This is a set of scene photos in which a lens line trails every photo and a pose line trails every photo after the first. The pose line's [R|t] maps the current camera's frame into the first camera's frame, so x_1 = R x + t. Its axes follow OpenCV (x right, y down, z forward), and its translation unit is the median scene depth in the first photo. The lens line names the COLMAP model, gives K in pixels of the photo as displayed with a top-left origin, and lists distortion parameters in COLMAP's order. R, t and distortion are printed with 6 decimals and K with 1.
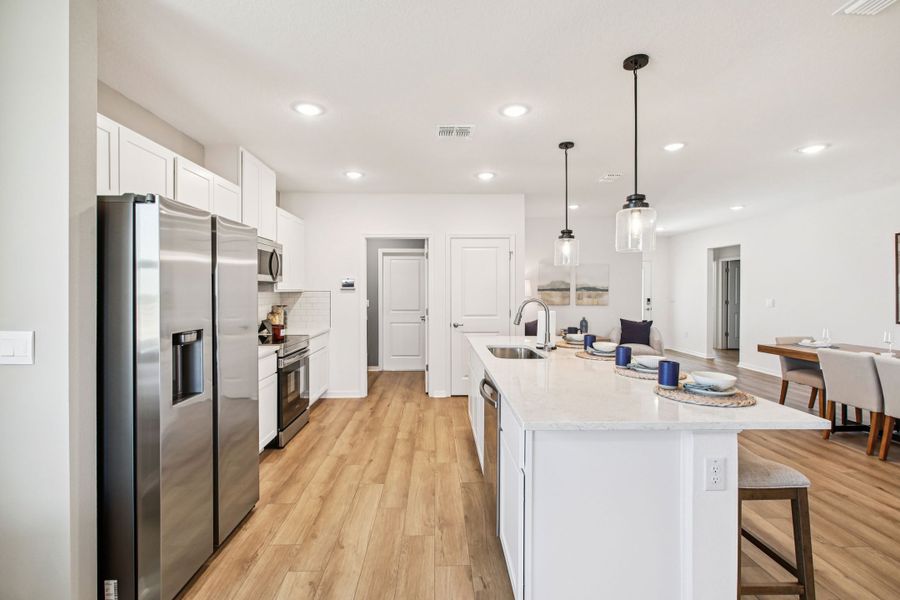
lens RADIAL K [[399.4, 0, 444.9], [0, 399.4, 294.7], [0, 0, 1]] dist [-0.015043, 0.000526]
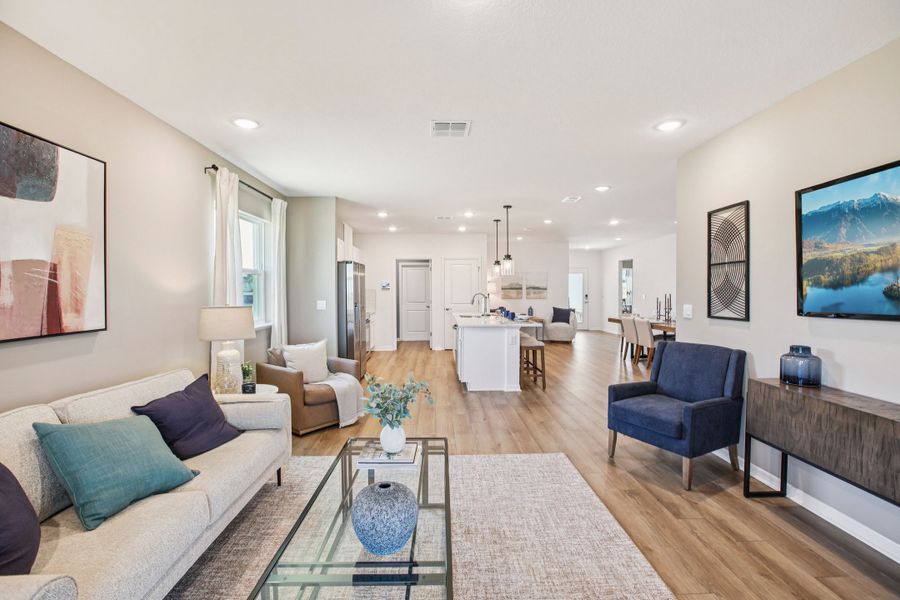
lens RADIAL K [[426.4, 0, 455.6], [0, 426.4, 292.7], [0, 0, 1]] dist [-0.014808, -0.000504]
pose [[0.999775, -0.003905, 0.020872, 0.026444], [0.003961, 0.999989, -0.002657, 0.009882], [-0.020861, 0.002739, 0.999779, -0.950579]]
